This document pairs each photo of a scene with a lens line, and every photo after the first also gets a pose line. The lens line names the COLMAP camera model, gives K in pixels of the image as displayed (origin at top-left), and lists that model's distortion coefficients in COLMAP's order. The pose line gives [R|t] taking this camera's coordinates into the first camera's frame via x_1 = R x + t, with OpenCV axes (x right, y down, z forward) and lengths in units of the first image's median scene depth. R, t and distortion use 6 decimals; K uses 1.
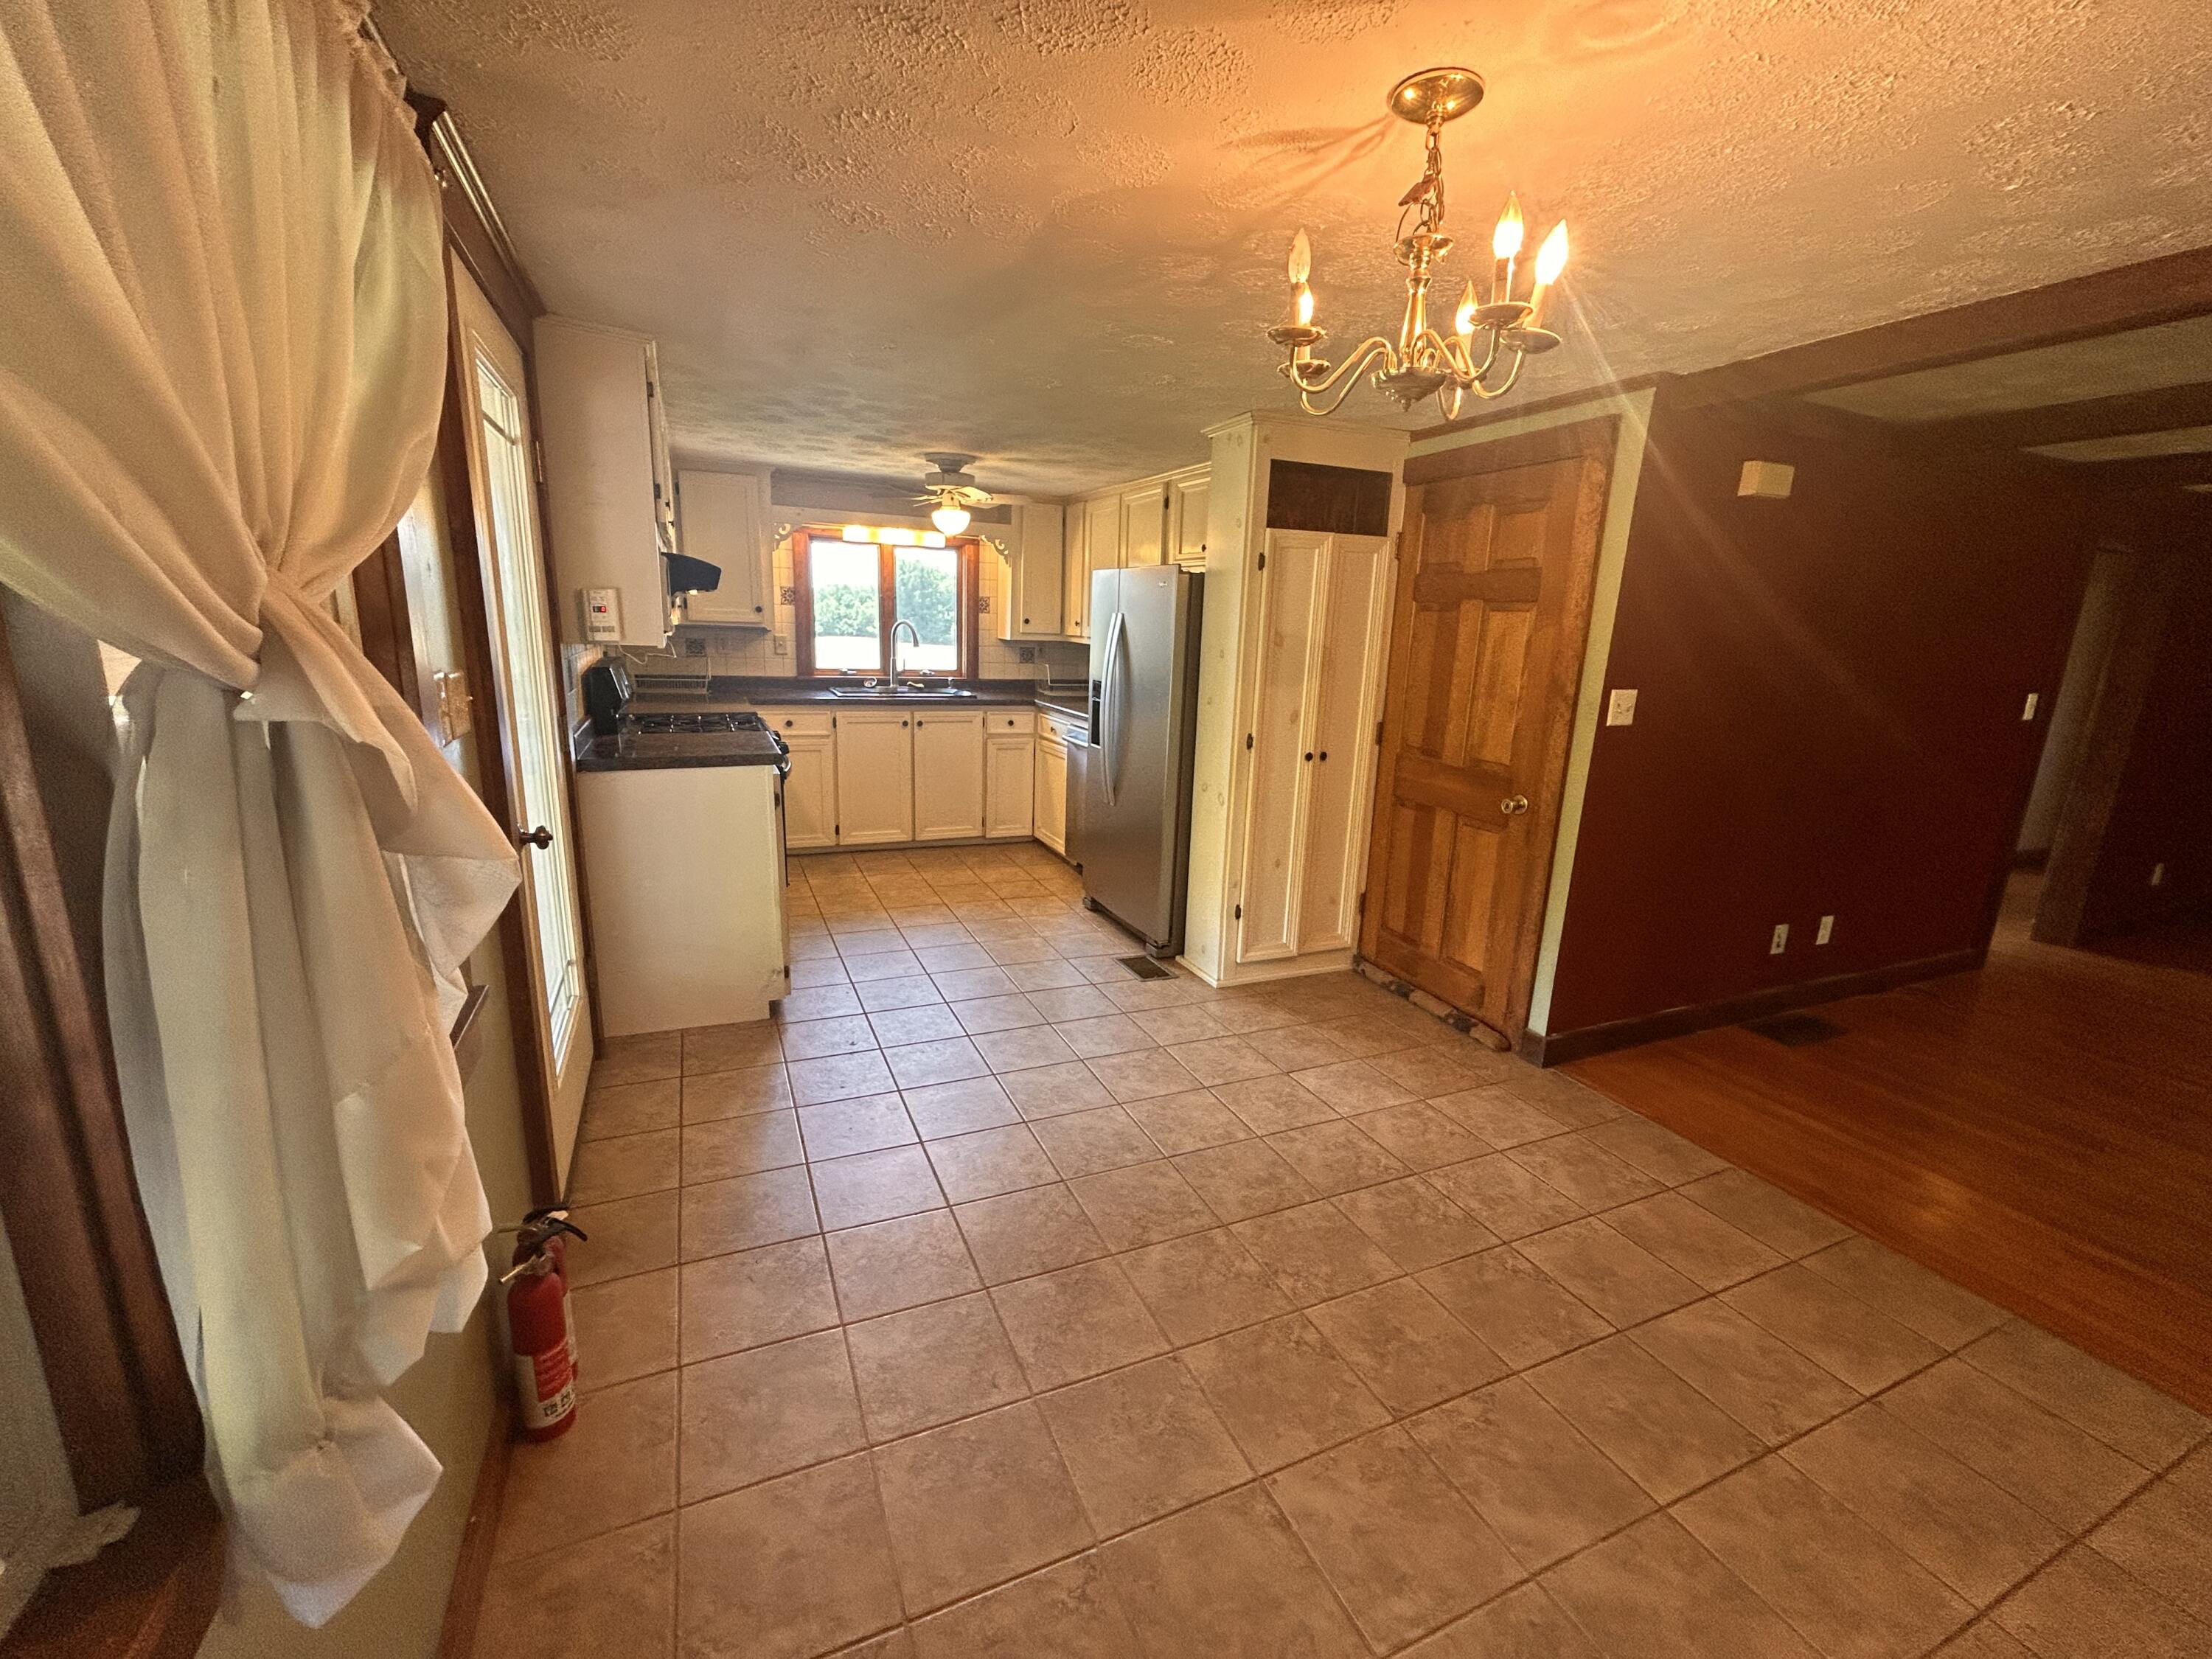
lens RADIAL K [[910.4, 0, 1106.0], [0, 910.4, 829.5], [0, 0, 1]] dist [0.010052, -0.000173]
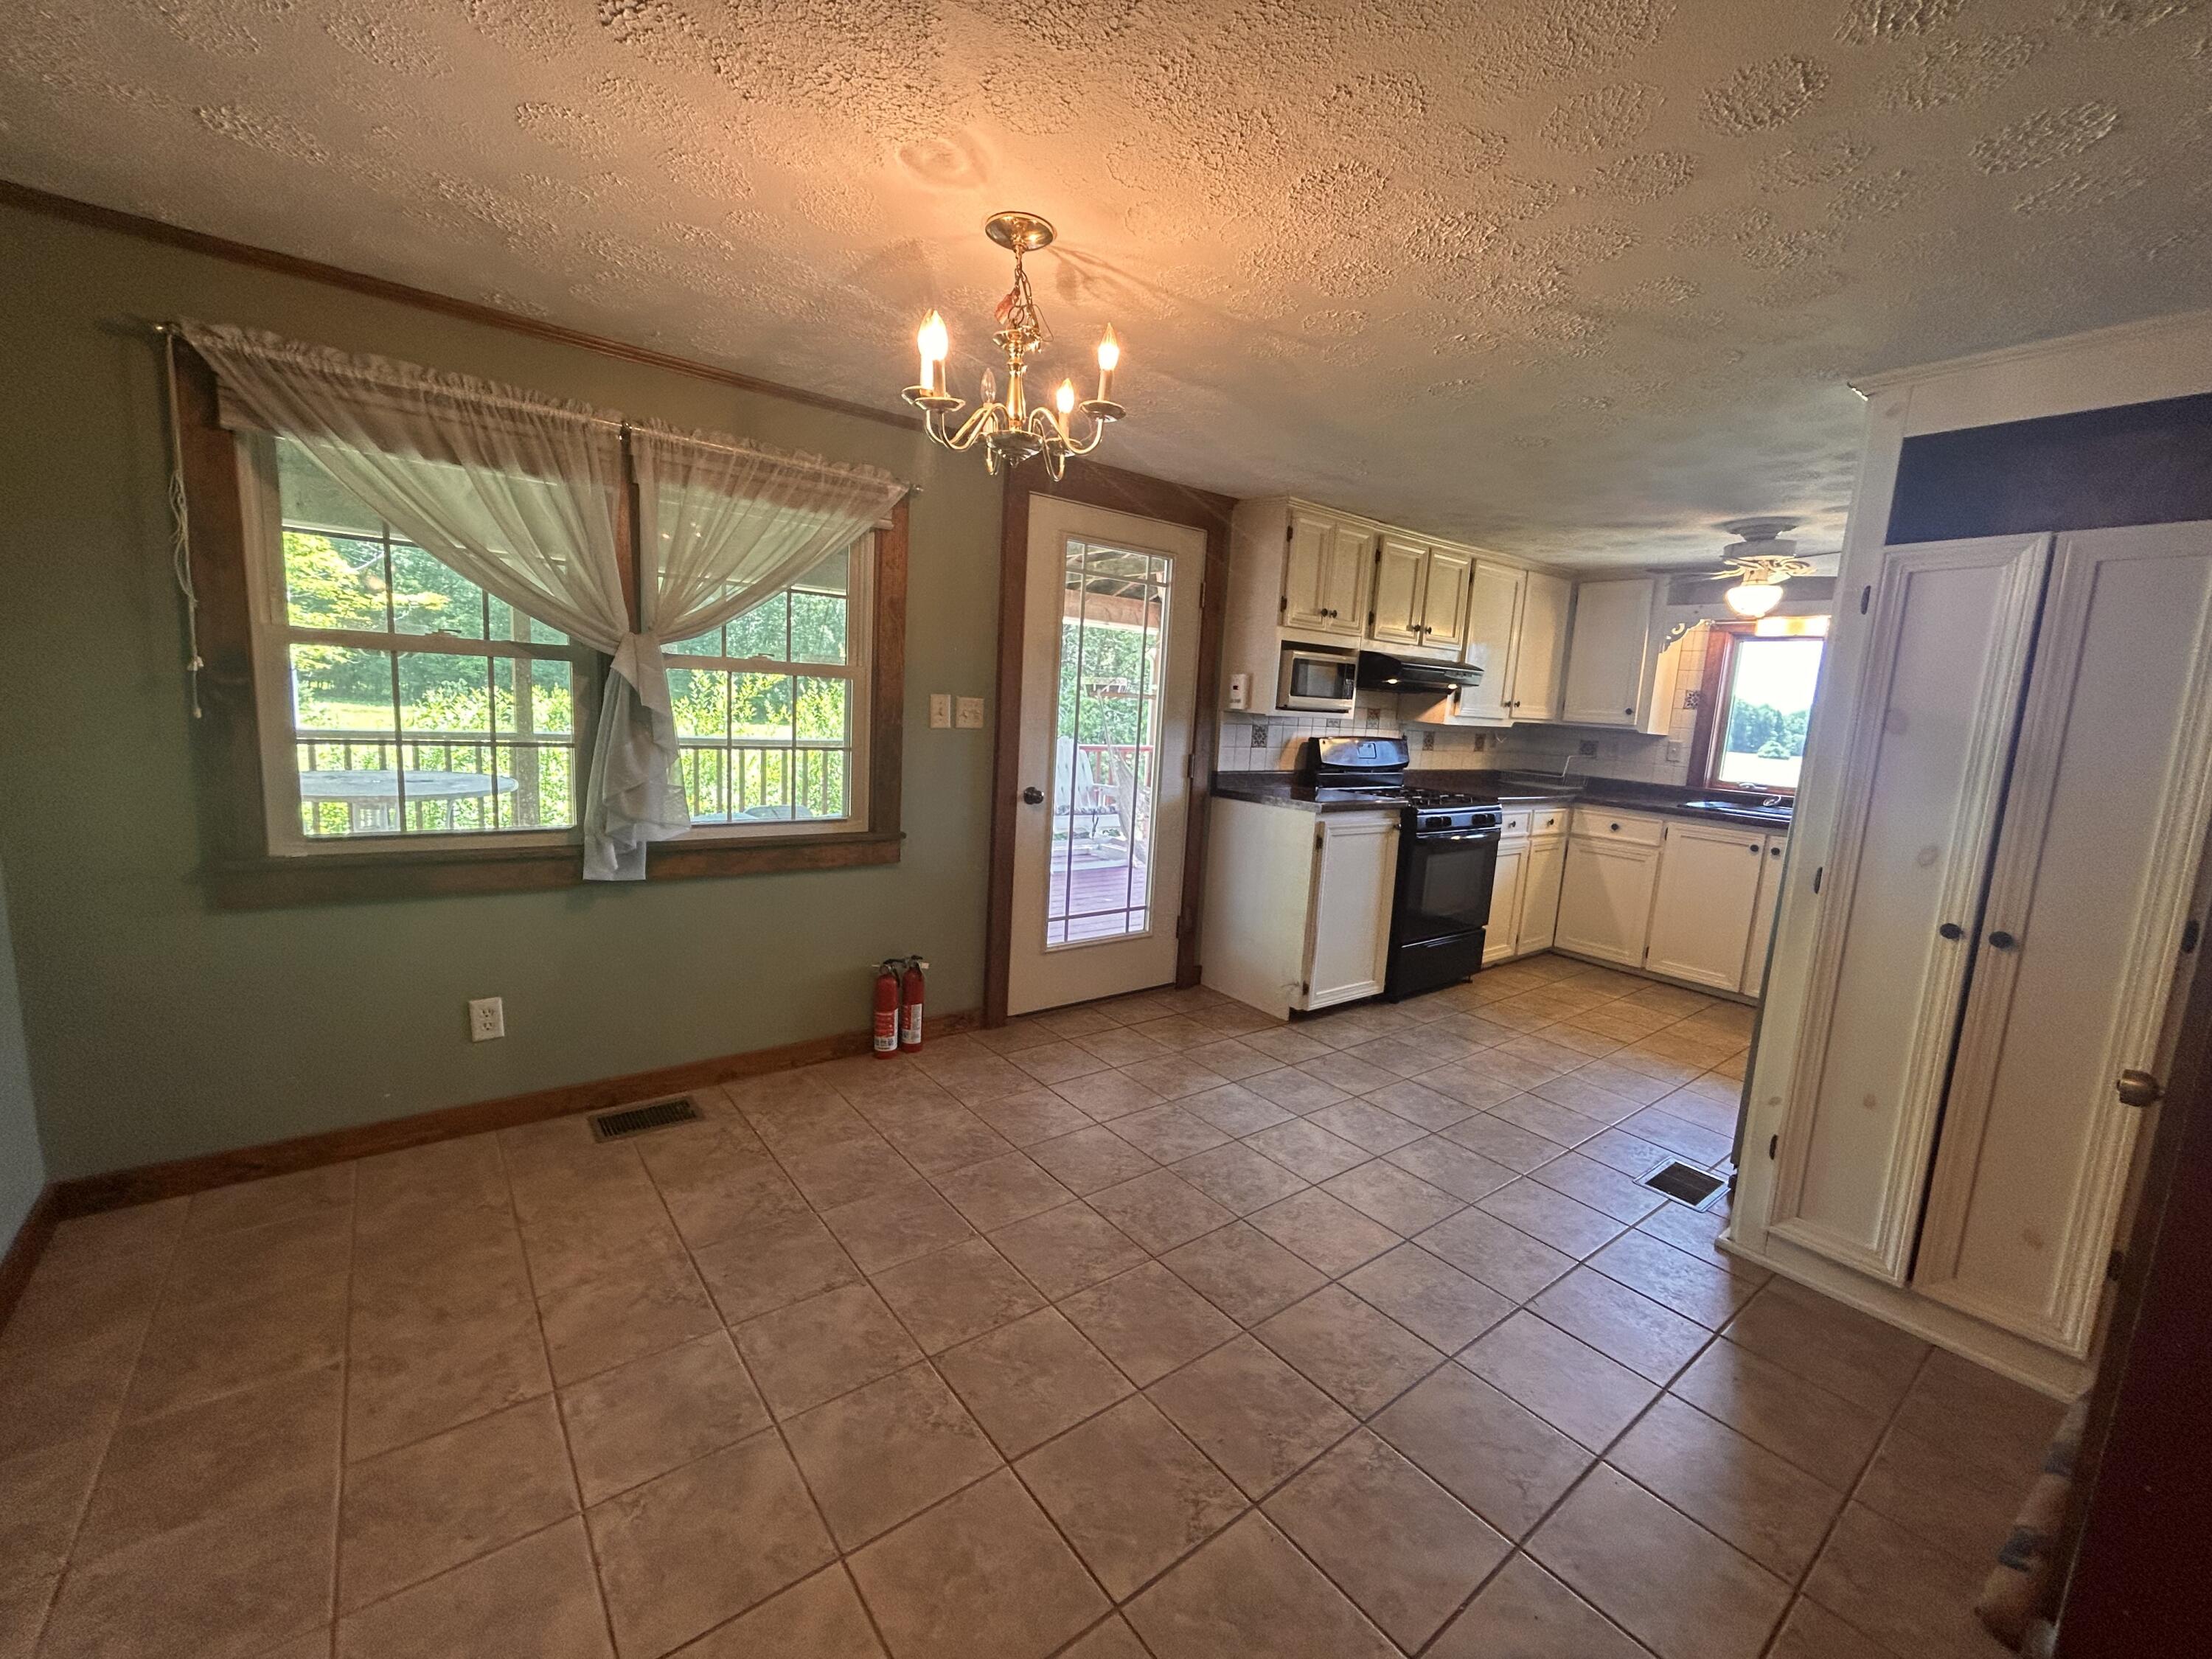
lens RADIAL K [[910.4, 0, 1106.0], [0, 910.4, 829.5], [0, 0, 1]] dist [0.010052, -0.000173]
pose [[0.246343, 0.120646, -0.961644, 0.673588], [-0.265404, 0.962691, 0.052789, -0.035169], [0.932135, 0.242220, 0.269172, 0.379043]]
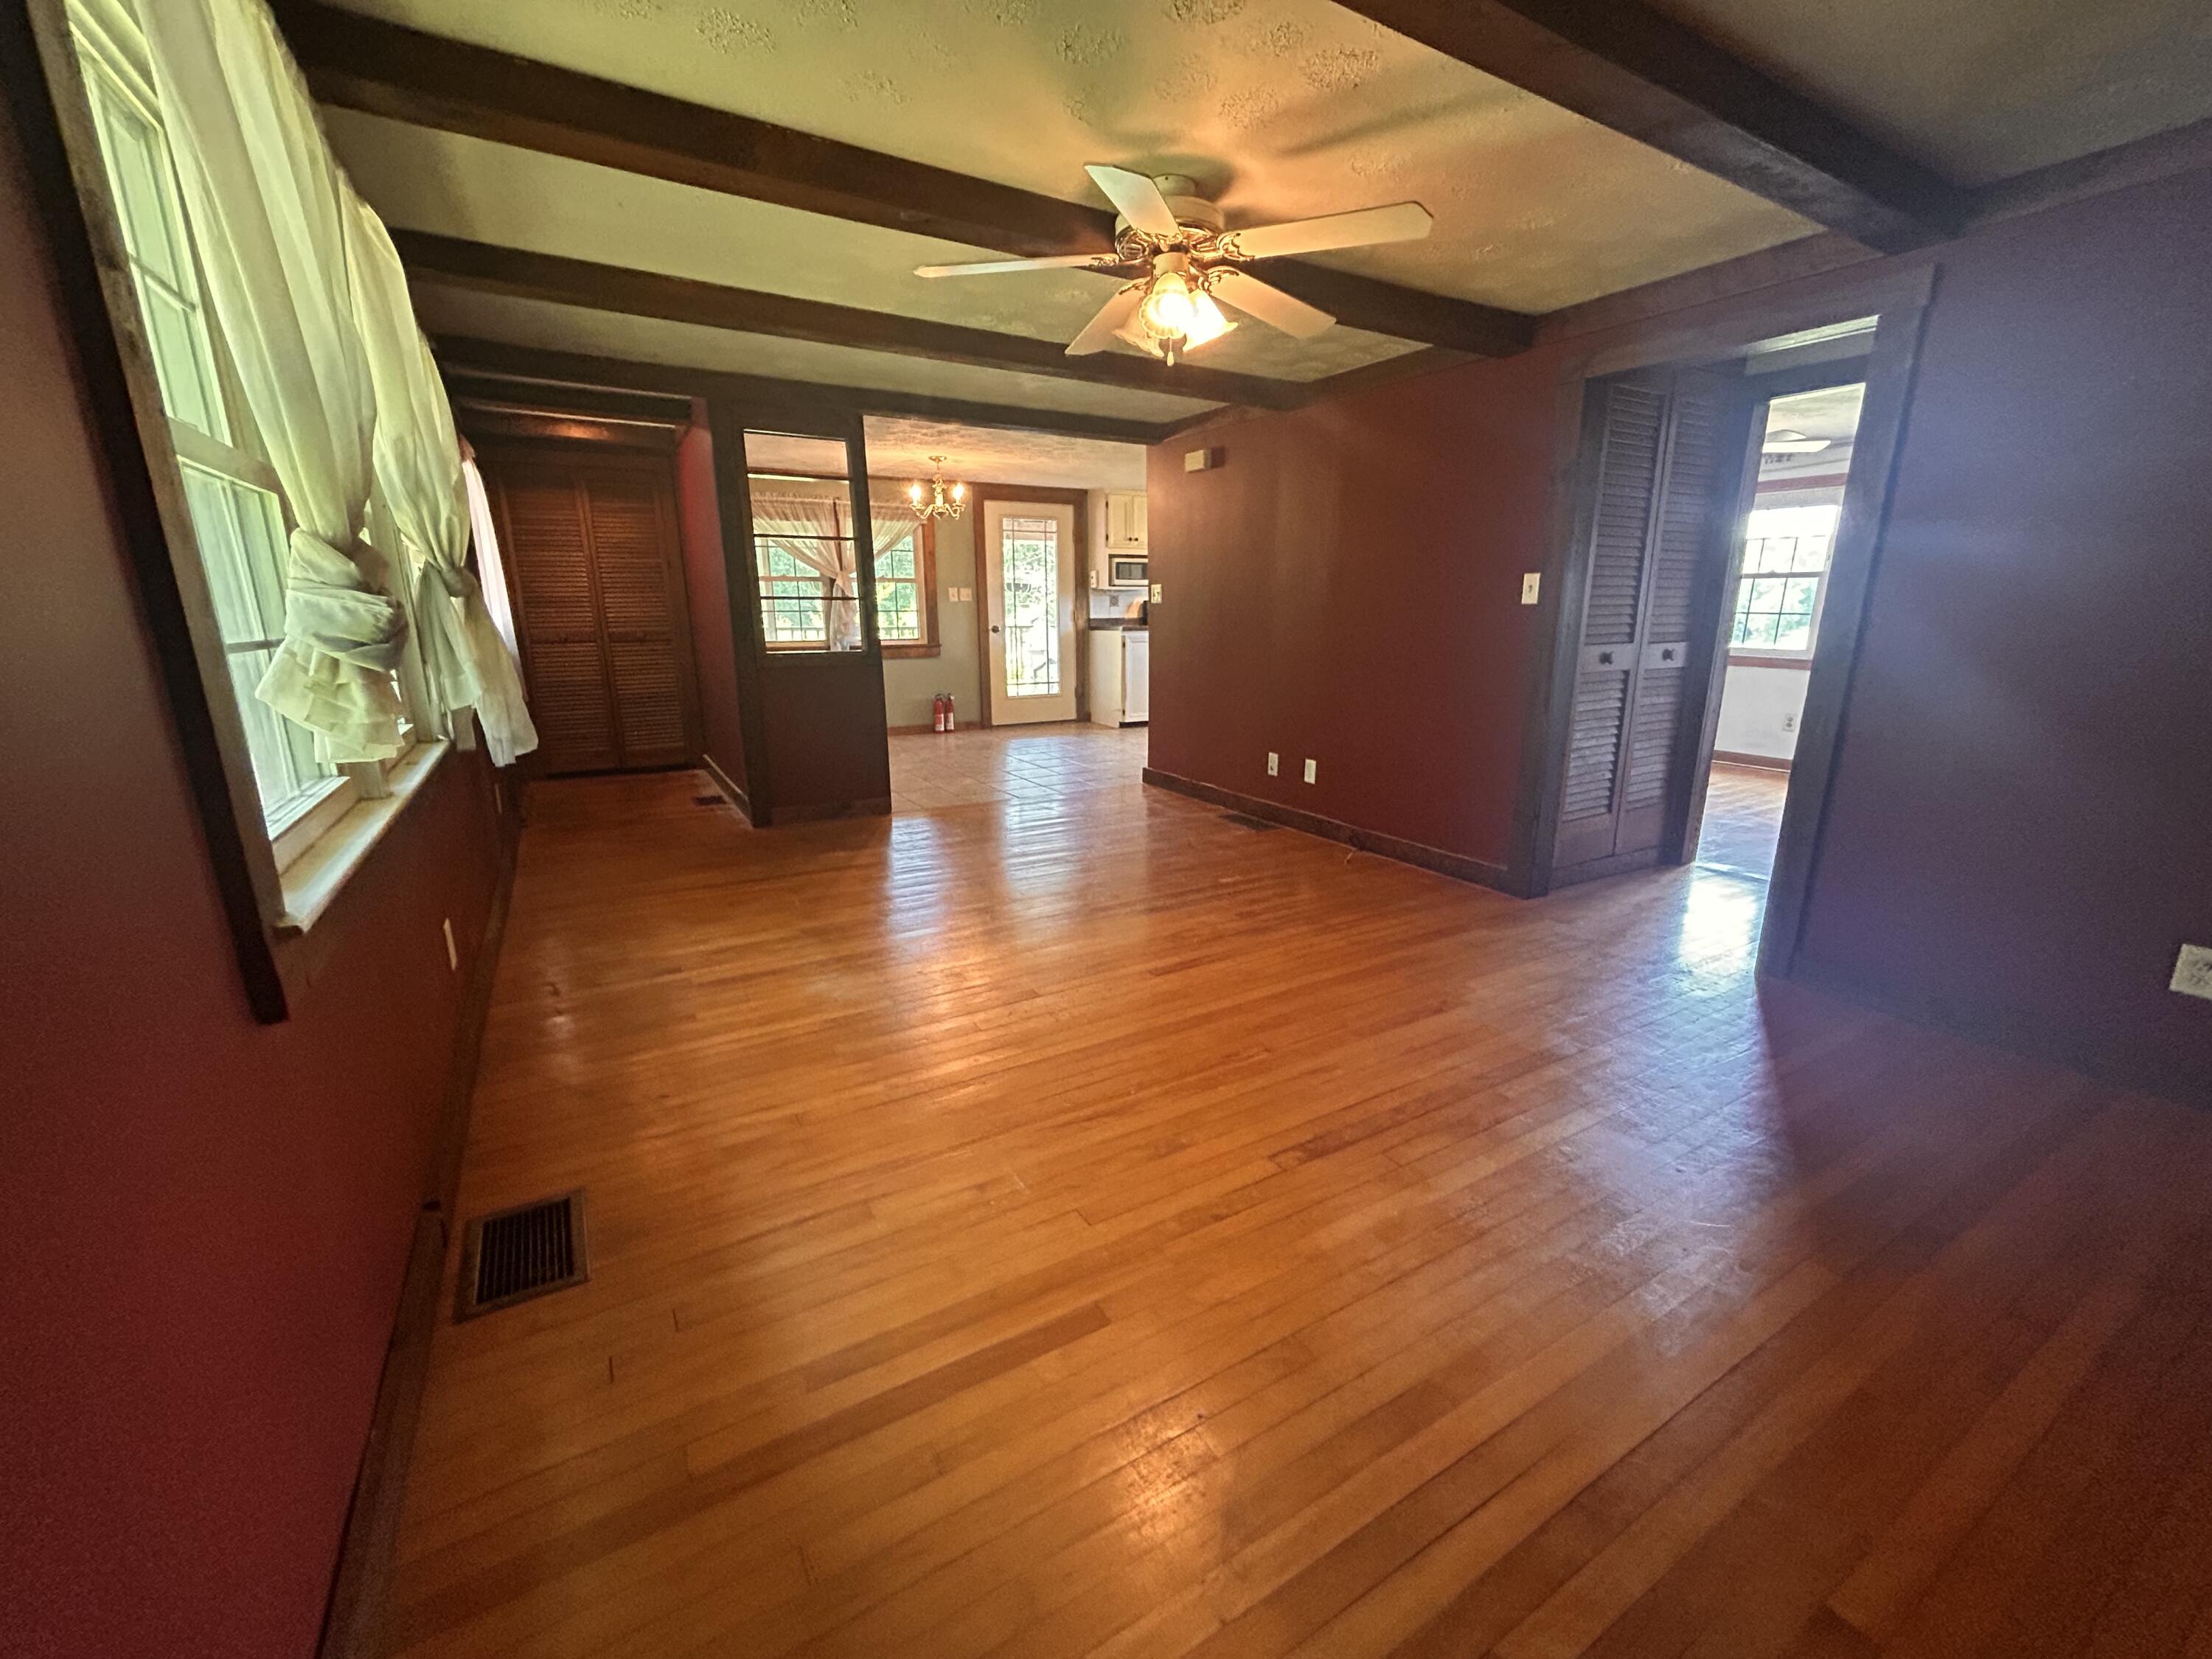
lens RADIAL K [[910.4, 0, 1106.0], [0, 910.4, 829.5], [0, 0, 1]] dist [0.010052, -0.000173]
pose [[0.114931, 0.204605, -0.972074, 2.223720], [-0.215586, 0.960373, 0.176653, 0.026537], [0.969698, 0.189262, 0.154486, 0.585116]]
